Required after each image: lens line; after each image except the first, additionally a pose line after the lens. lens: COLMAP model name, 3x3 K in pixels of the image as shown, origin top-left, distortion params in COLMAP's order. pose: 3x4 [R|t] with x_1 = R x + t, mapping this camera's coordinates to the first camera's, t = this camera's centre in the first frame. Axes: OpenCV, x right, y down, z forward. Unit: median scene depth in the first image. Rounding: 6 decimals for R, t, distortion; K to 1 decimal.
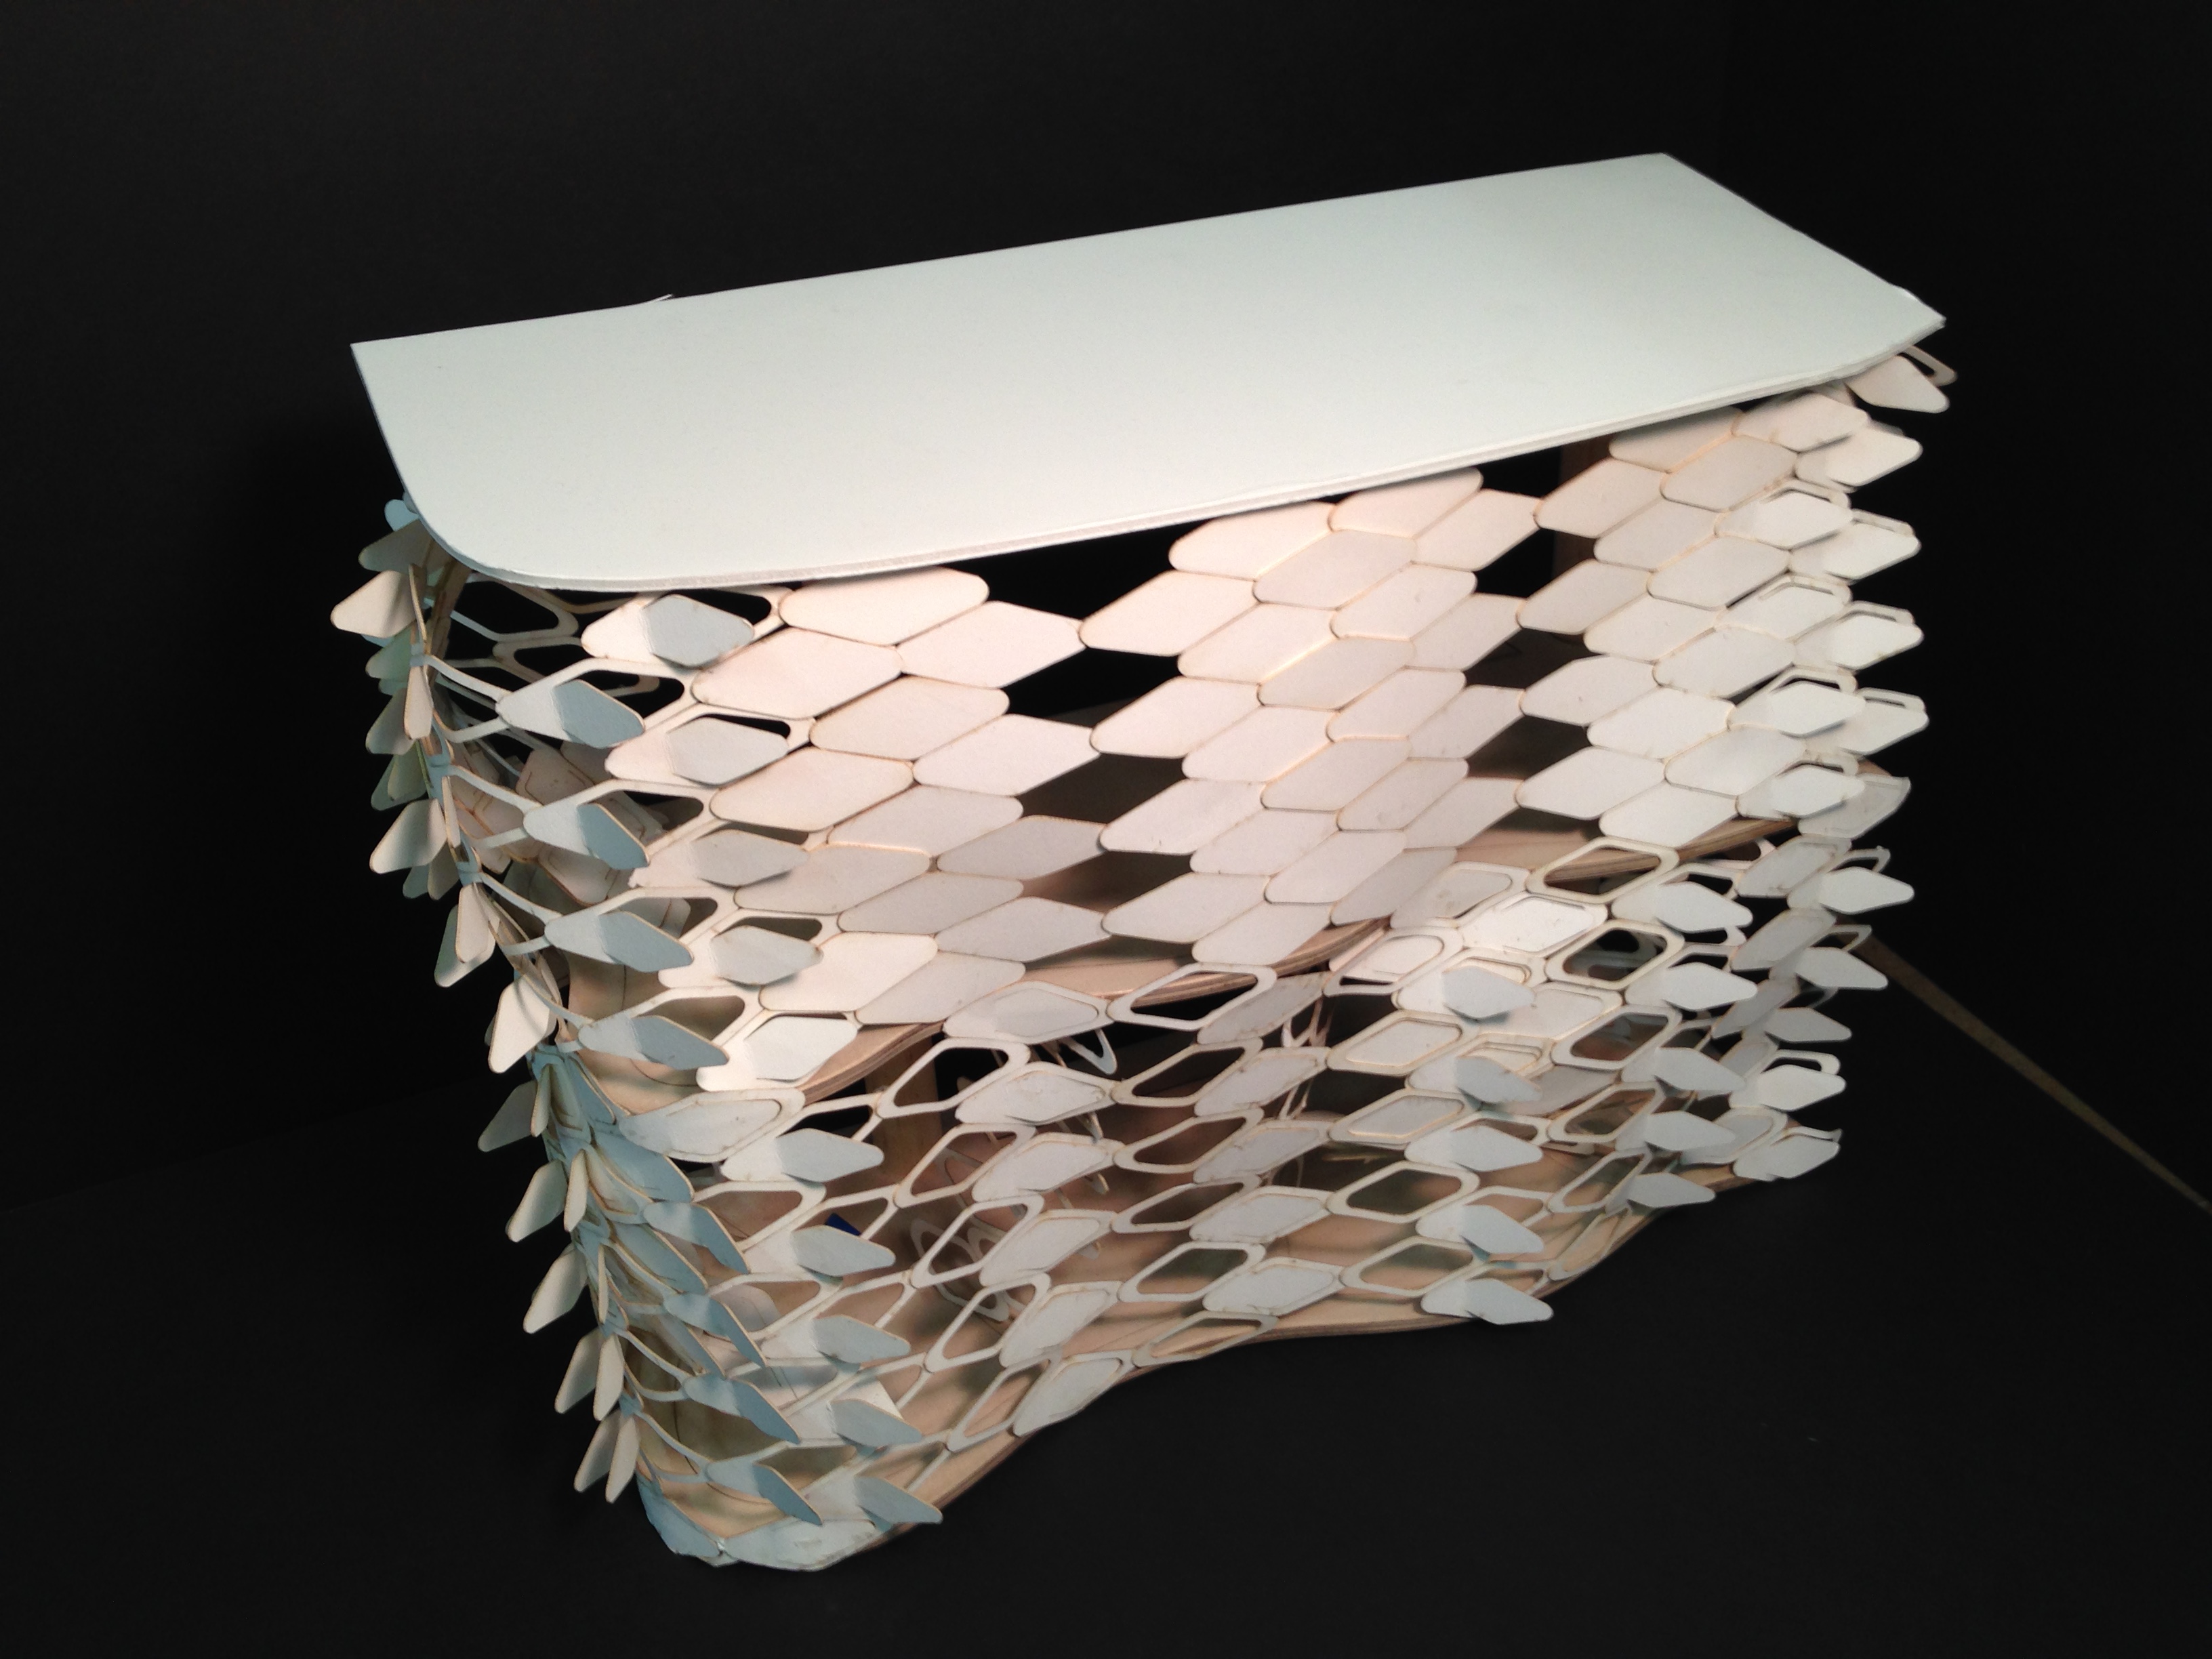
lens RADIAL K [[2134.8, 0, 1106.0], [0, 2134.8, 829.5], [0, 0, 1]] dist [0.190400, -0.432914]
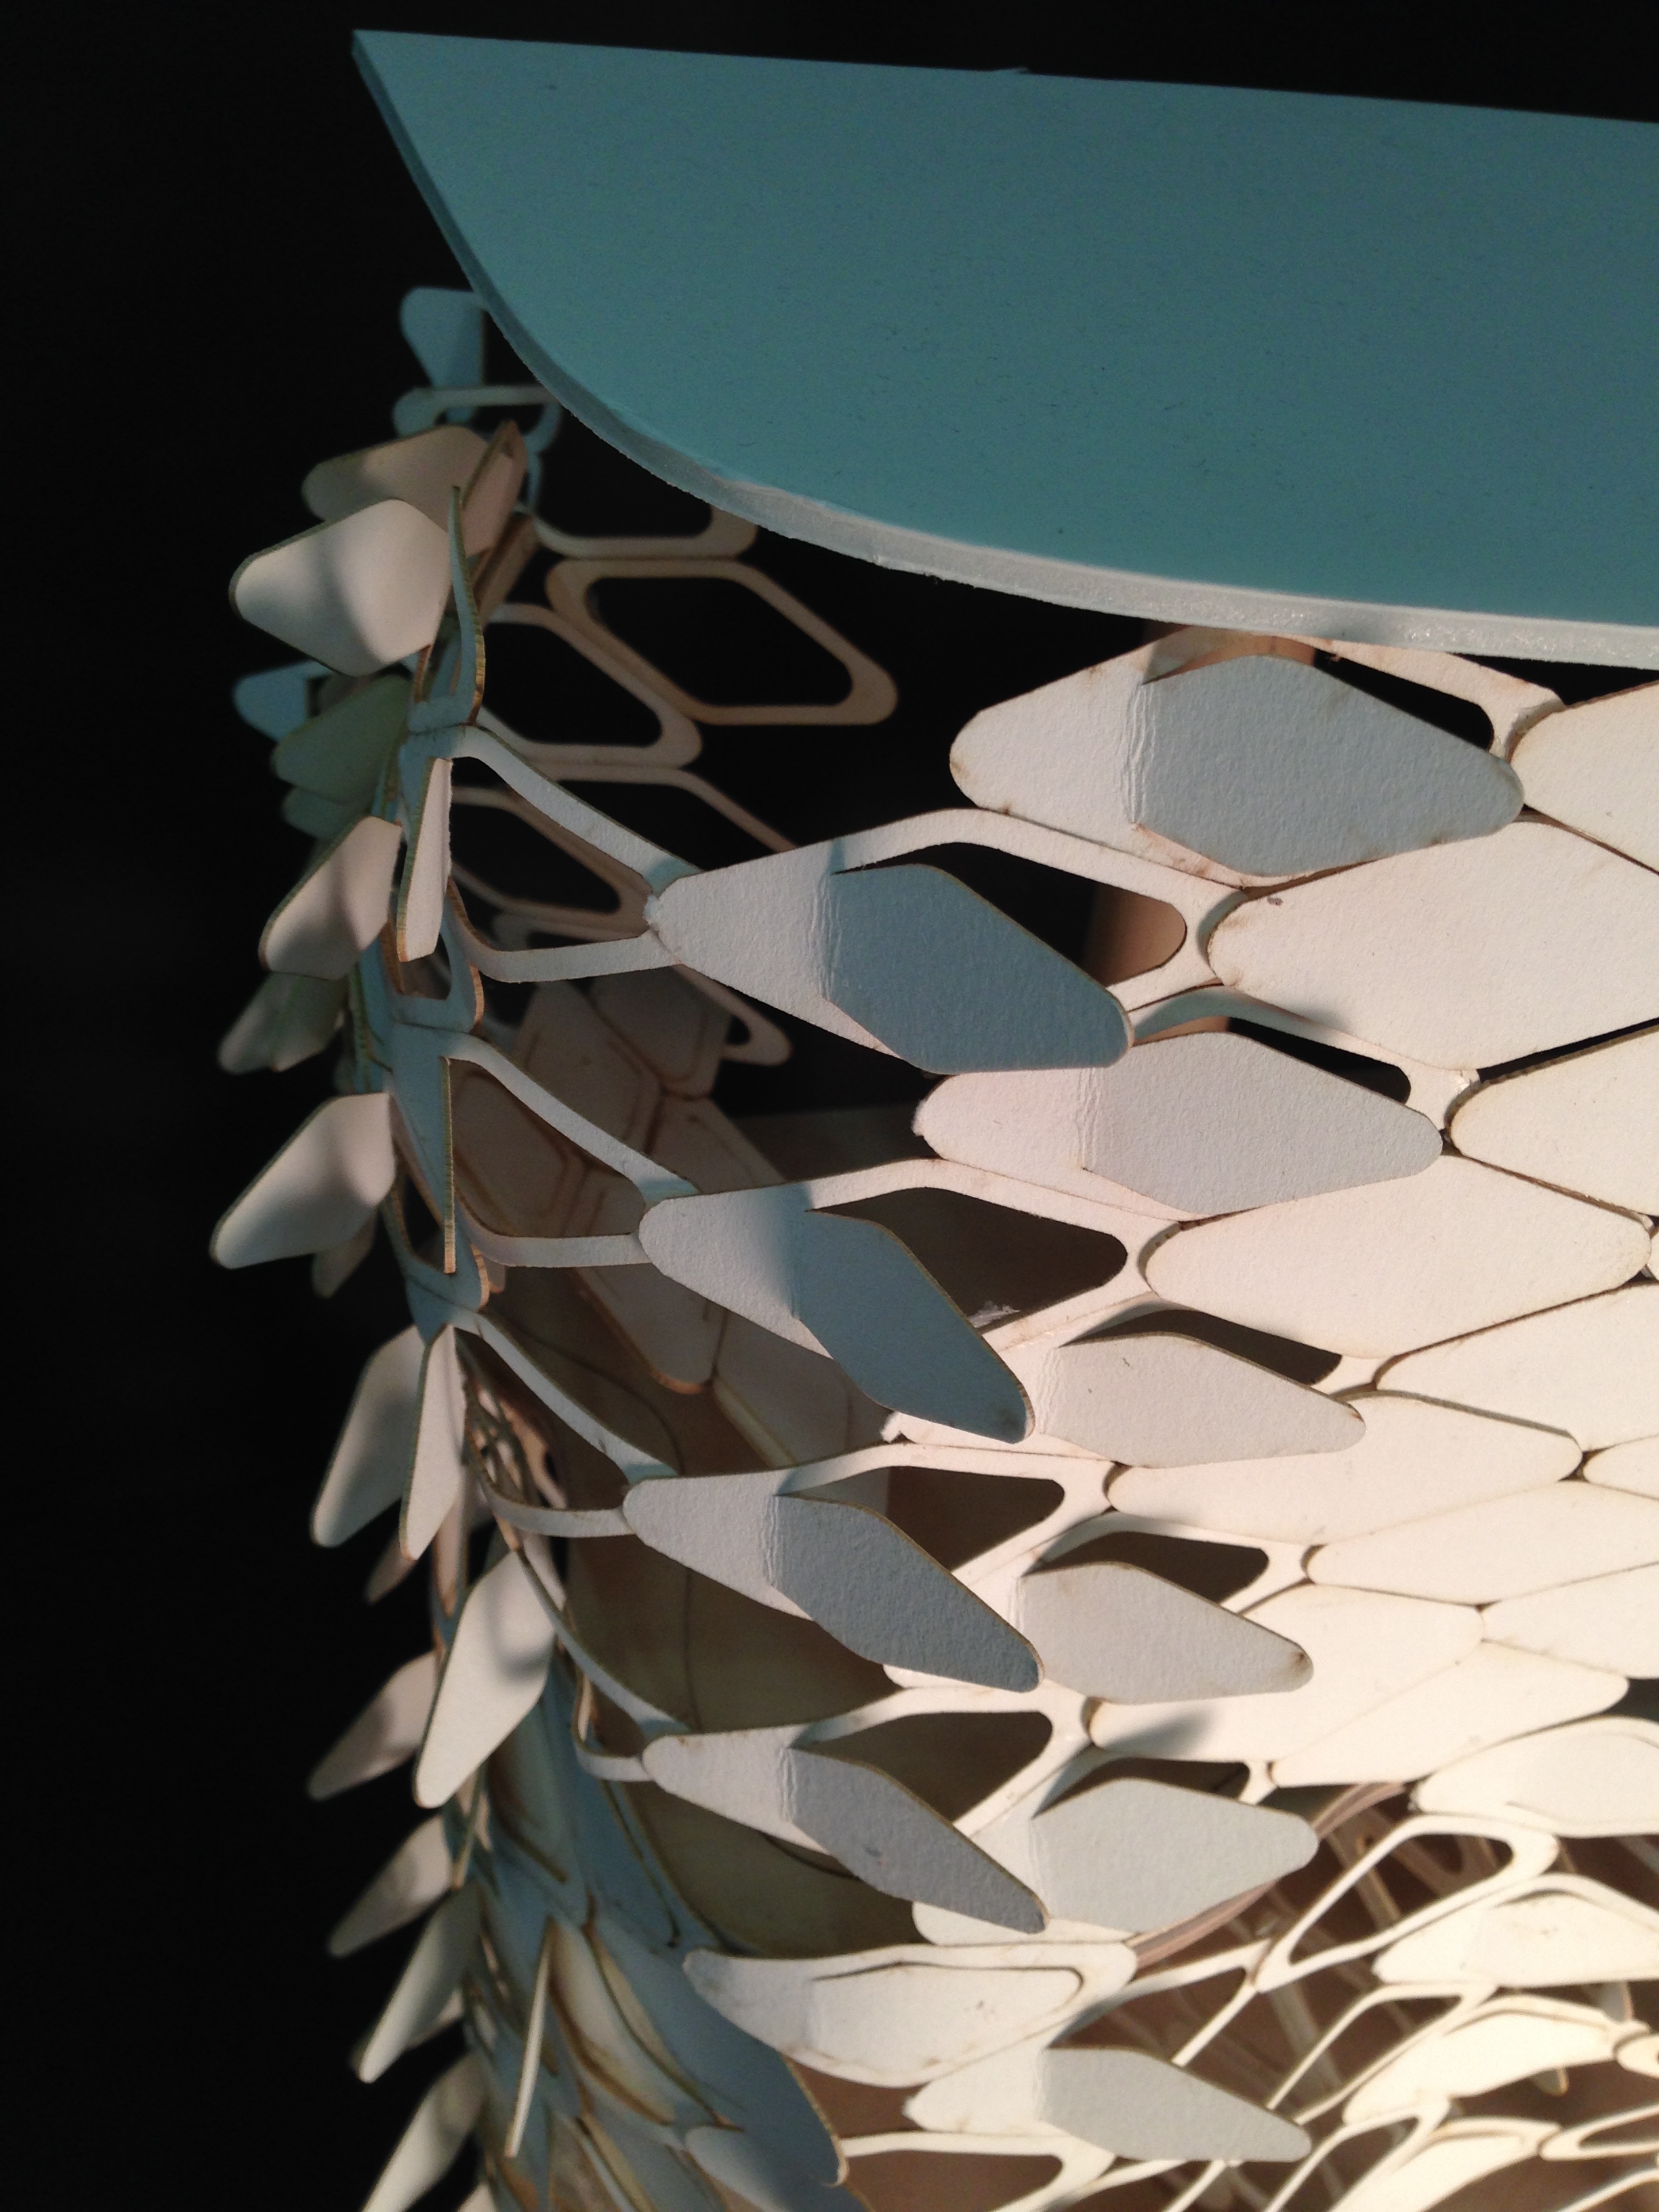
lens RADIAL K [[2134.8, 0, 829.5], [0, 2134.8, 1106.0], [0, 0, 1]] dist [0.190400, -0.432914]
pose [[0.986452, 0.163615, -0.011898, -0.226506], [-0.163520, 0.986502, 0.008626, -0.030161], [0.013149, -0.006564, 0.999892, 0.609515]]
